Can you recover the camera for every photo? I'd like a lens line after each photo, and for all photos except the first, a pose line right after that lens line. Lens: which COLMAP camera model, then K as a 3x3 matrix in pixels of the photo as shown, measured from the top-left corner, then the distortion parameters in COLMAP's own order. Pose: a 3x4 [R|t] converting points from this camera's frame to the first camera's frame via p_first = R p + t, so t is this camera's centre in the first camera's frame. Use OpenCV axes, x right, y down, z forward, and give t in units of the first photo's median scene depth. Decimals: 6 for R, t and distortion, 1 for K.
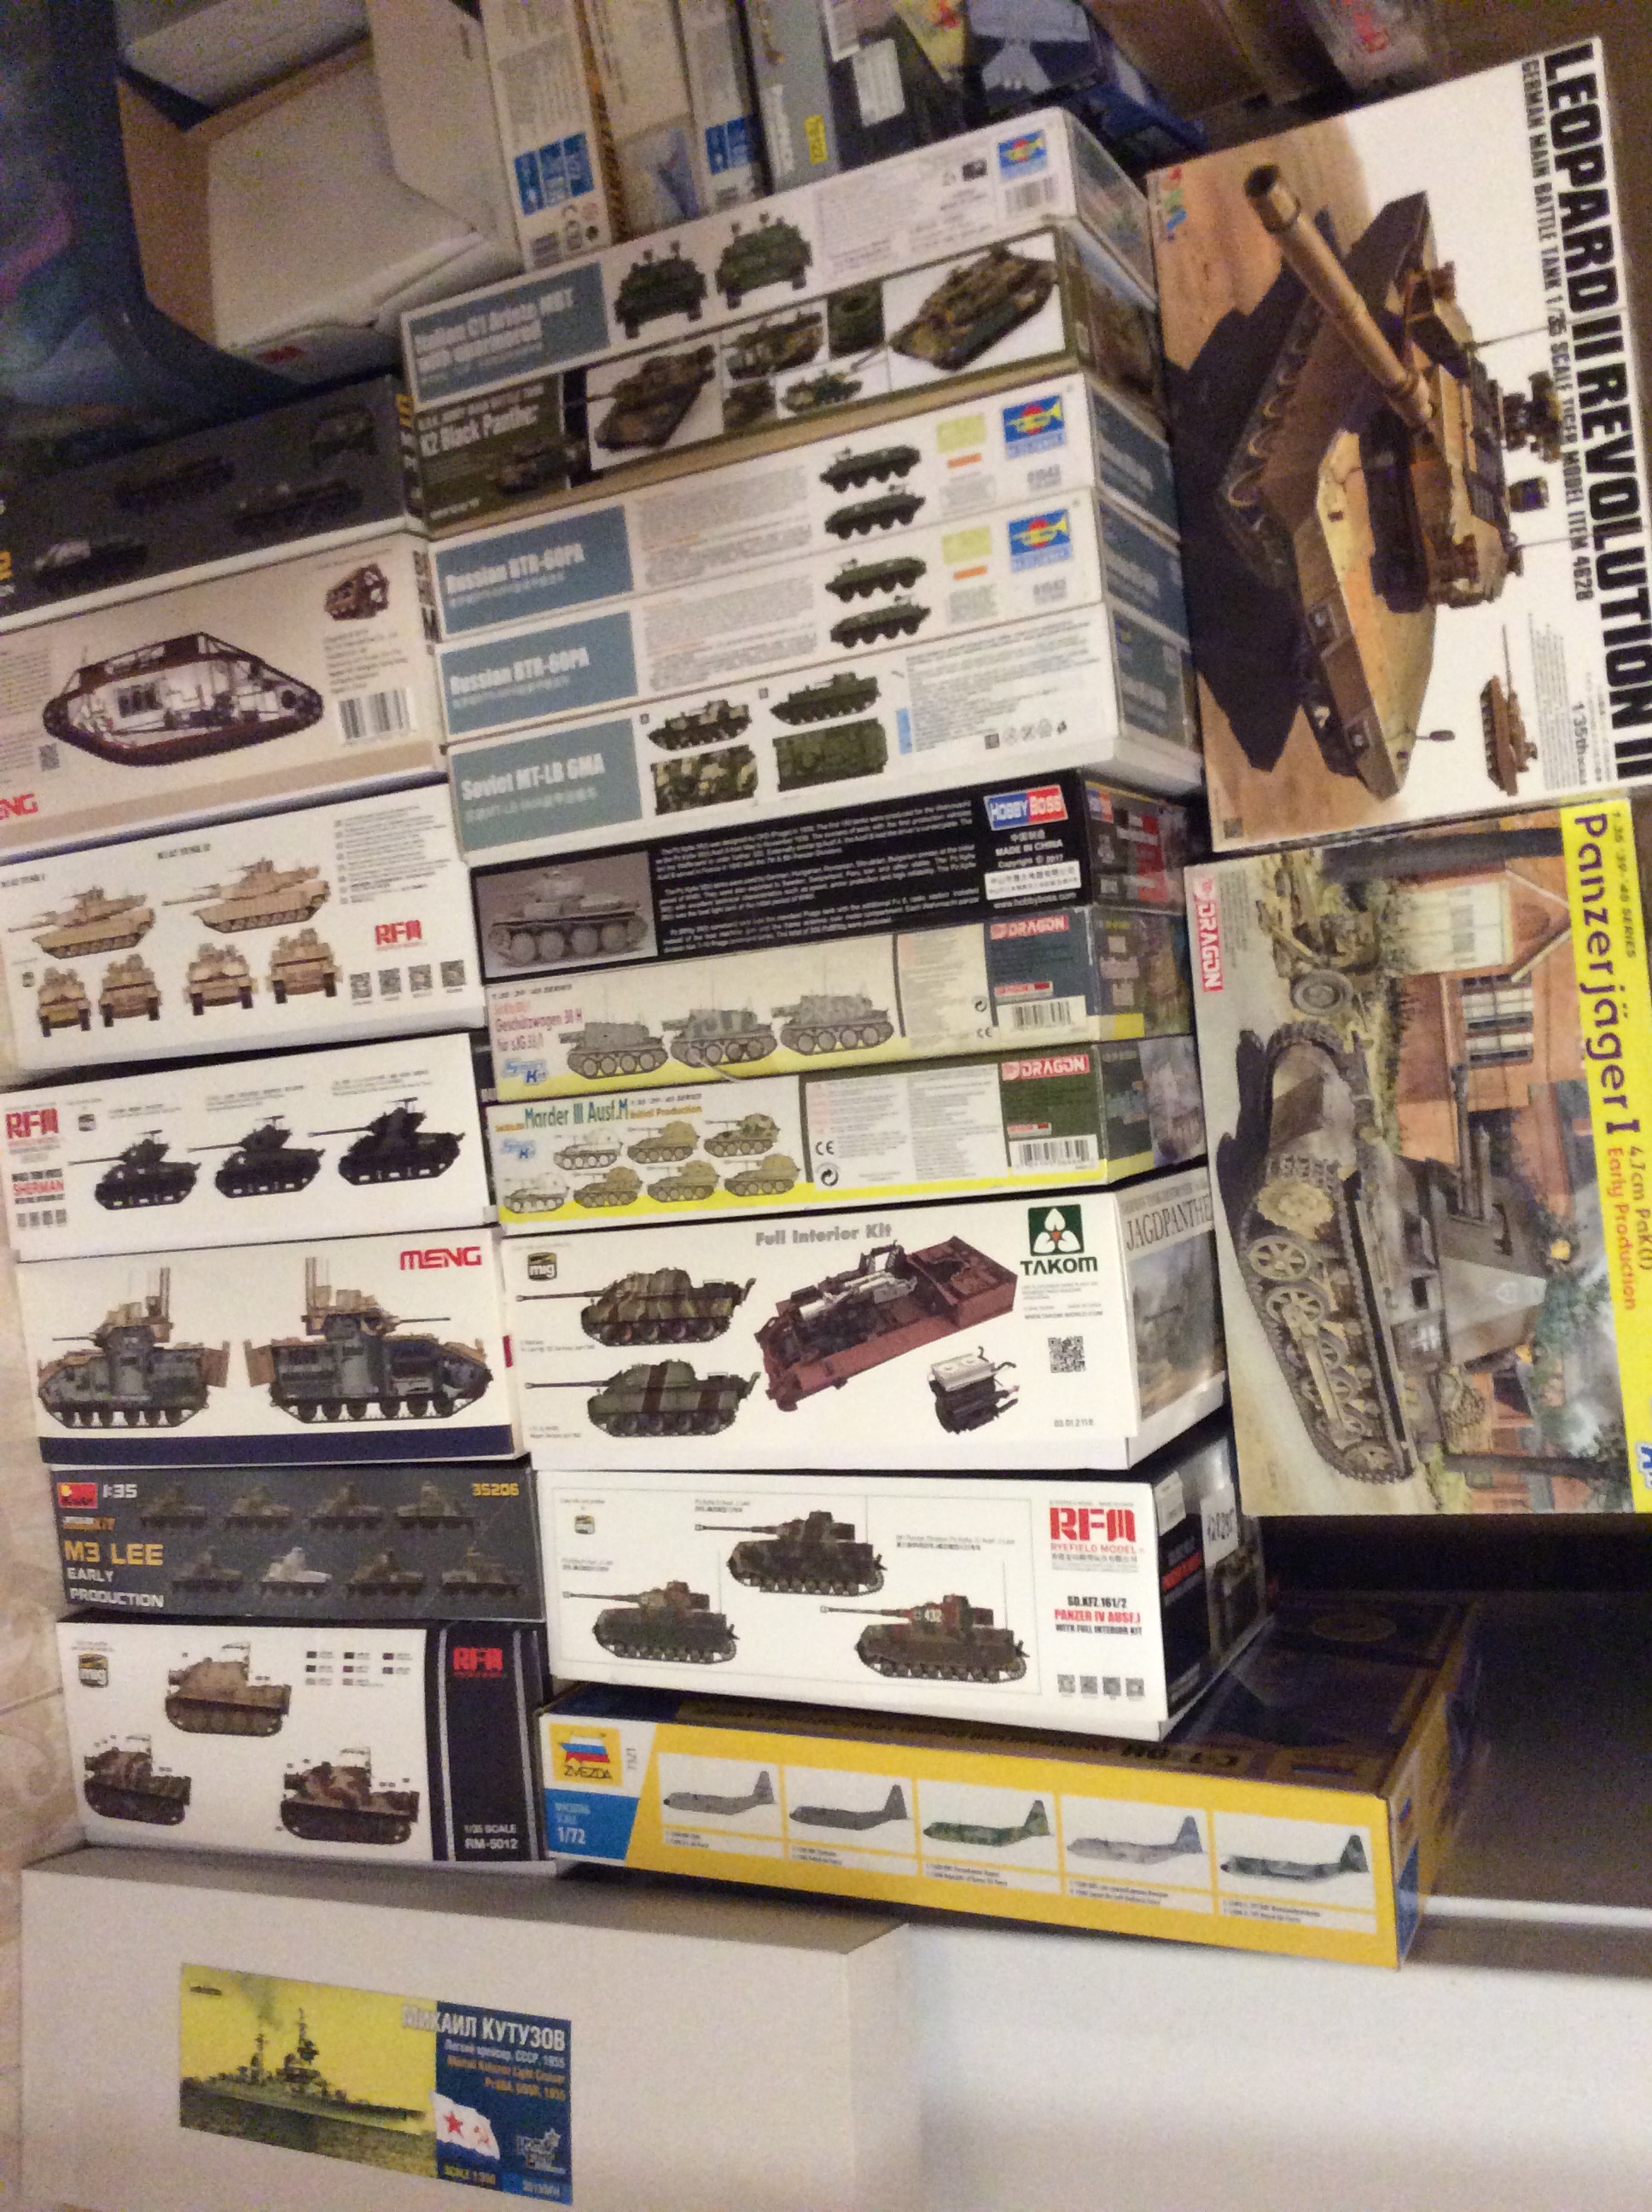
lens RADIAL K [[2024.4, 0, 826.0], [0, 2024.4, 1106.0], [0, 0, 1]] dist [0.149496, -0.329346]
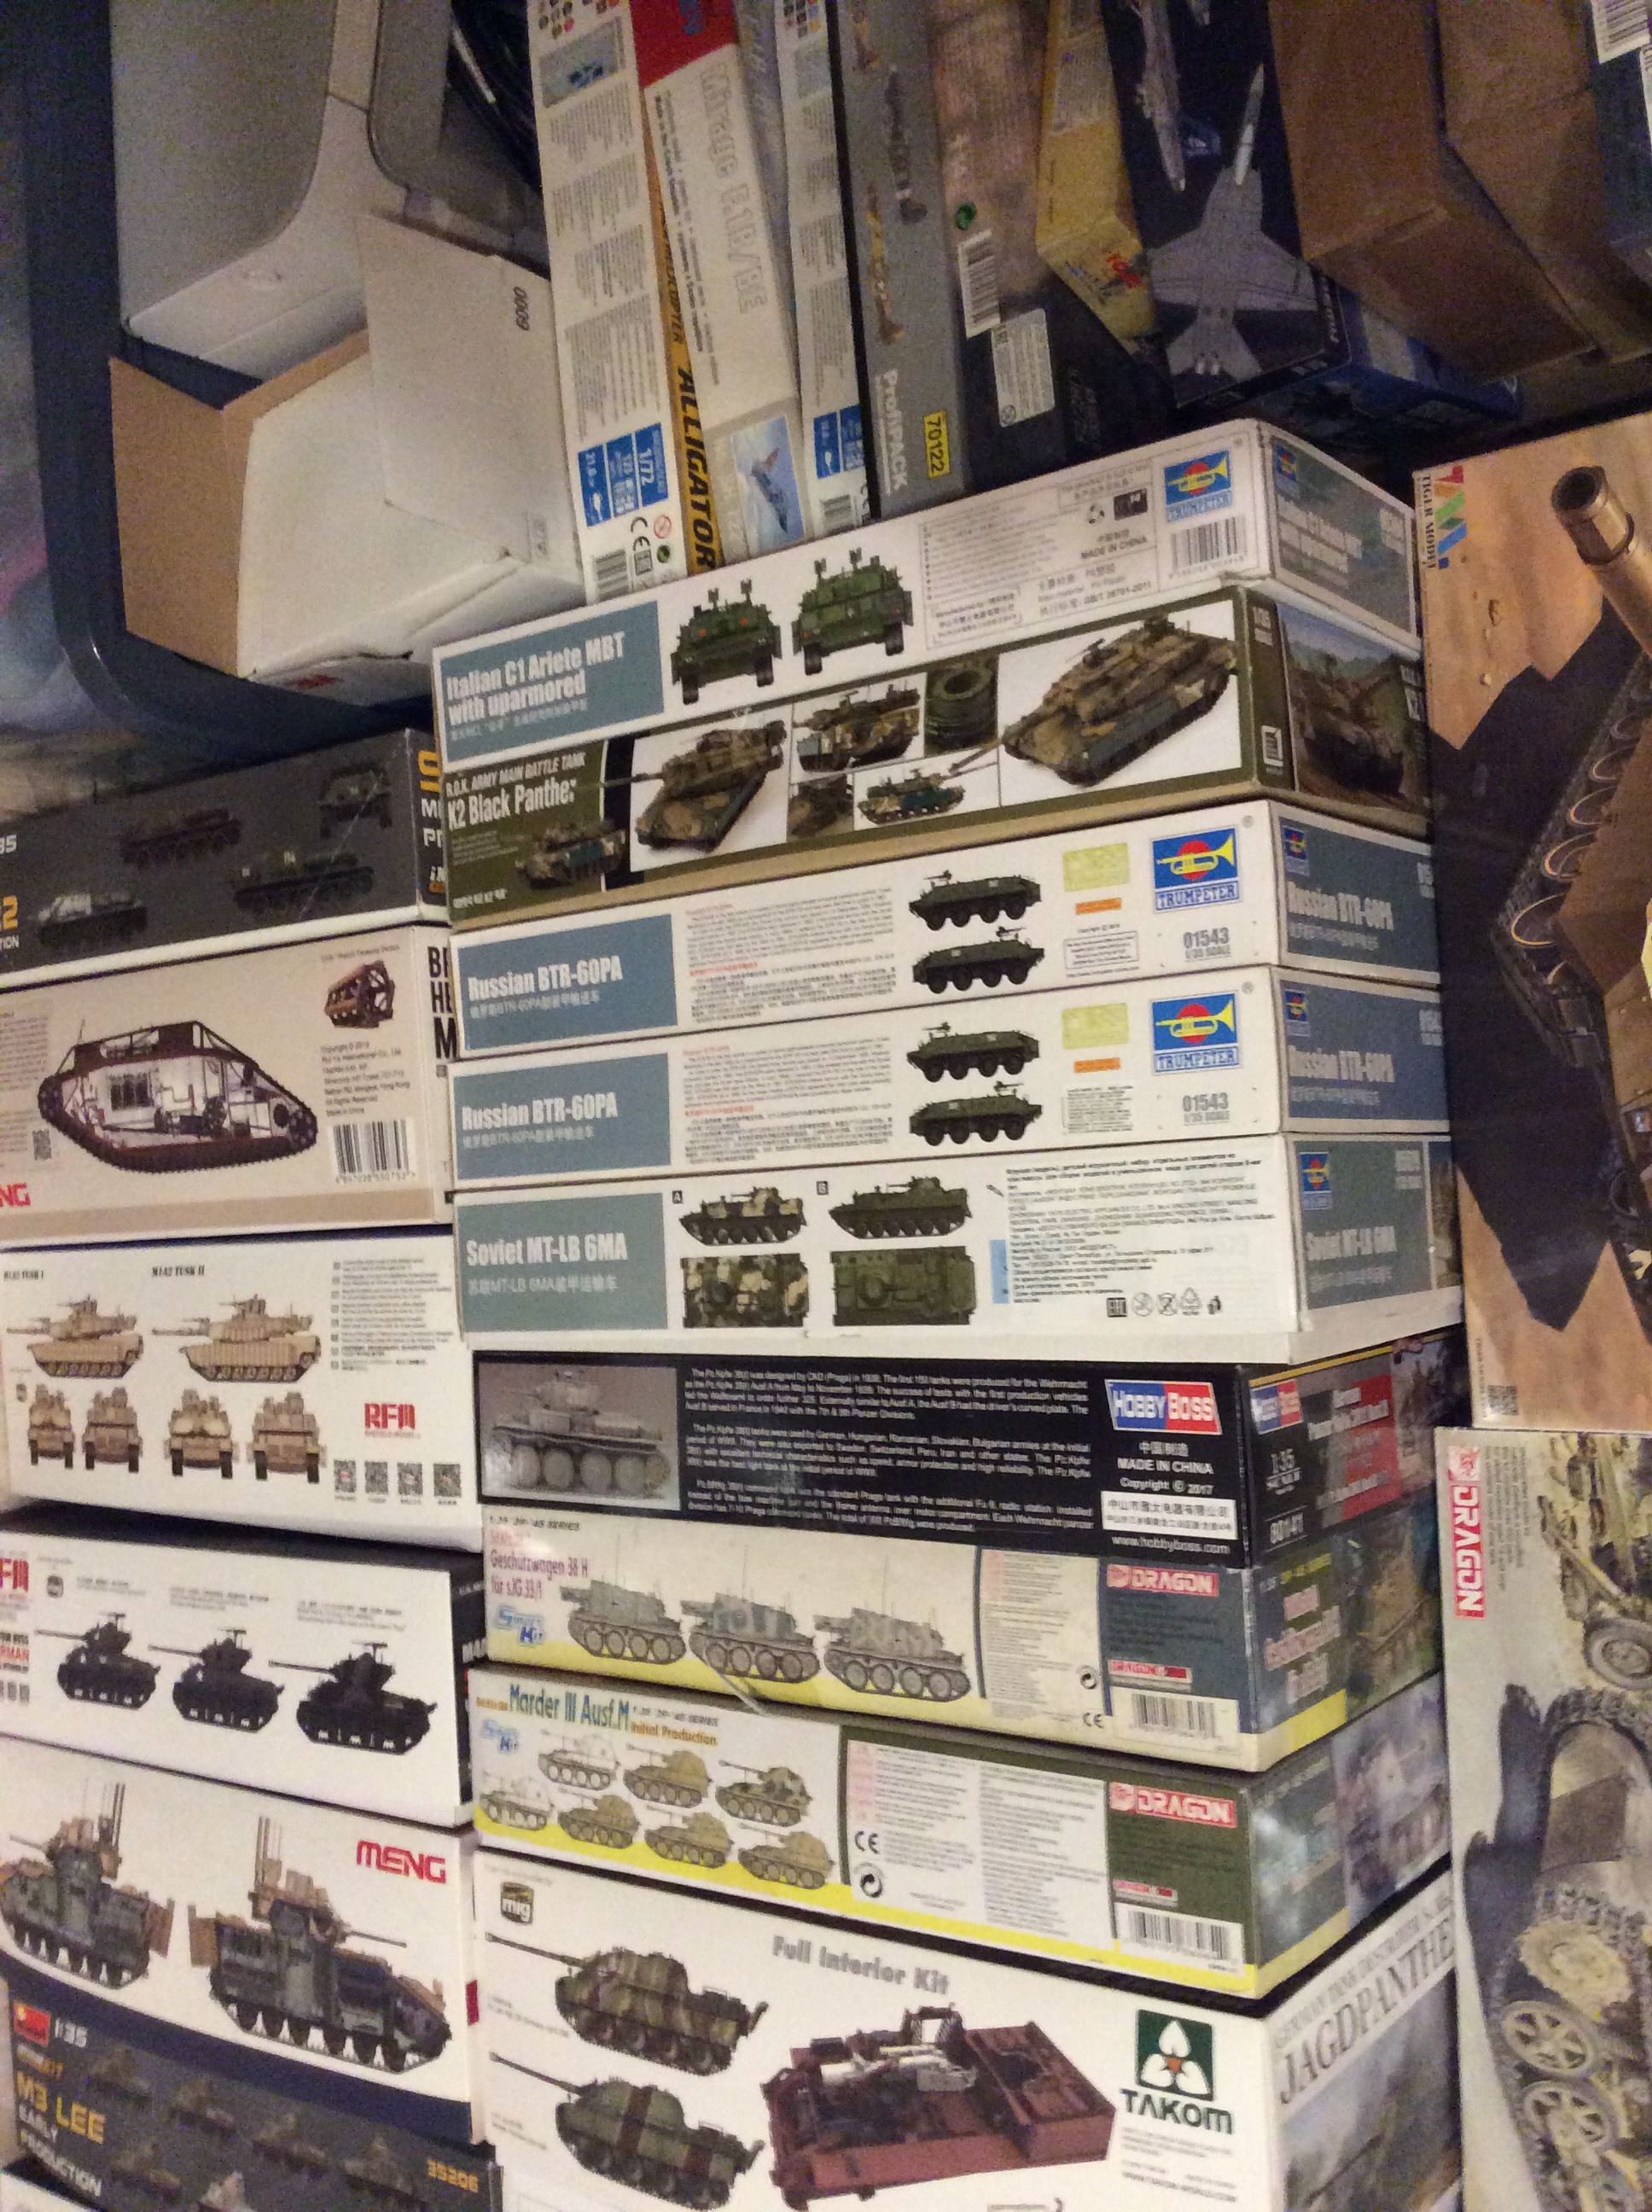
lens RADIAL K [[2024.4, 0, 826.0], [0, 2024.4, 1106.0], [0, 0, 1]] dist [0.149496, -0.329346]
pose [[0.980209, 0.051415, -0.191170, 0.104268], [-0.058457, 0.997797, -0.031379, -0.202492], [0.189135, 0.041933, 0.981055, 0.277173]]
